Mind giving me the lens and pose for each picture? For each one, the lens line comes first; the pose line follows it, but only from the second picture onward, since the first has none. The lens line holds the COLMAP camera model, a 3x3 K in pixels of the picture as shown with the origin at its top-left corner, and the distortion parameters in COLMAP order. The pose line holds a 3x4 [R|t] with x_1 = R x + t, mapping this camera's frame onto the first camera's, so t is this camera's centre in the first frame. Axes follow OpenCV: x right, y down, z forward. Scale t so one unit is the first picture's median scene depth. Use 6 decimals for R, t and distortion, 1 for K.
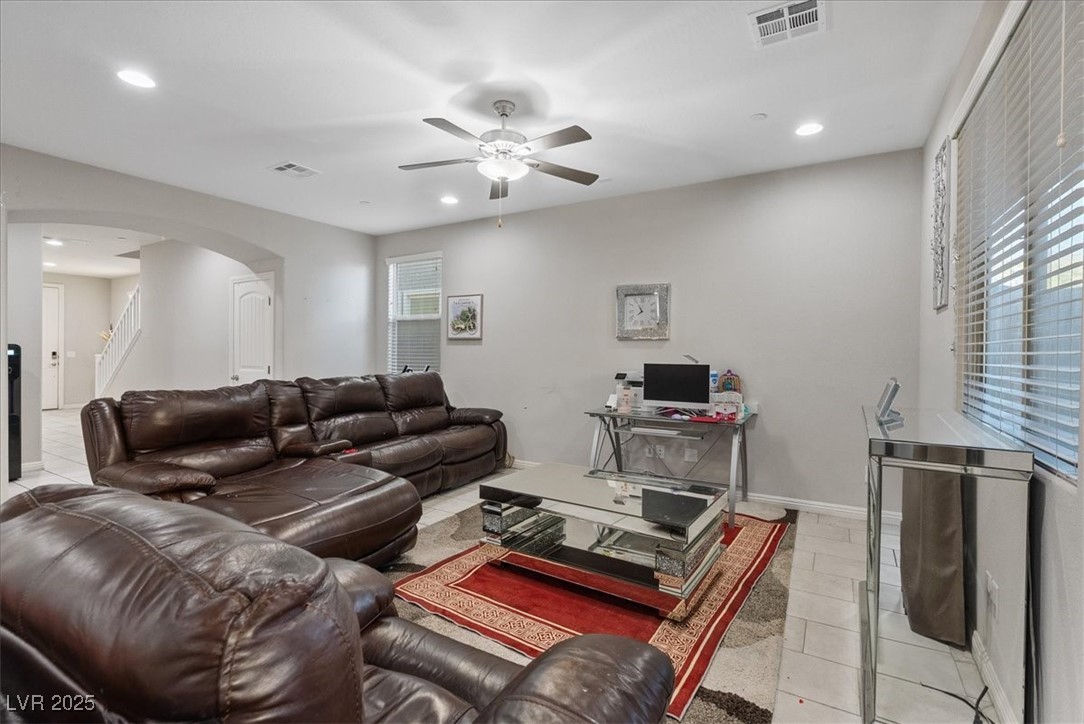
lens RADIAL K [[494.2, 0, 553.6], [0, 494.2, 354.4], [0, 0, 1]] dist [-0.005624, 0.000002]
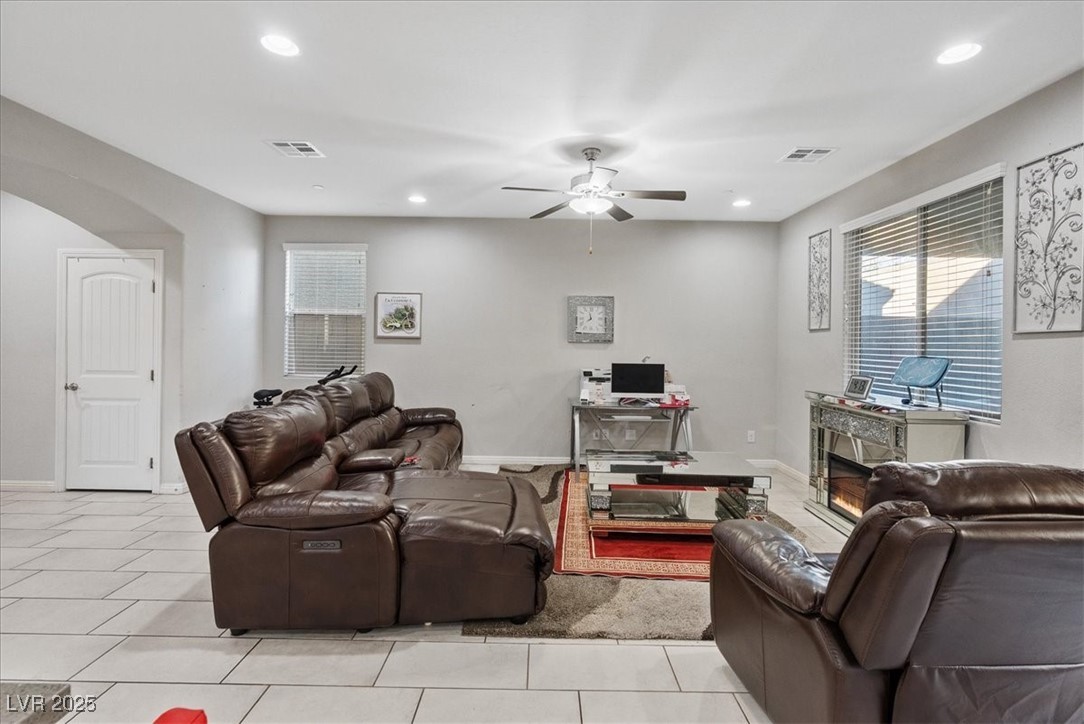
lens RADIAL K [[494.2, 0, 544.3], [0, 494.2, 340.7], [0, 0, 1]] dist [-0.005624, 0.000002]
pose [[0.867085, 0.006648, 0.498117, -0.511382], [-0.005372, 0.999978, -0.003993, -0.028099], [-0.498132, 0.000787, 0.867101, 0.016728]]
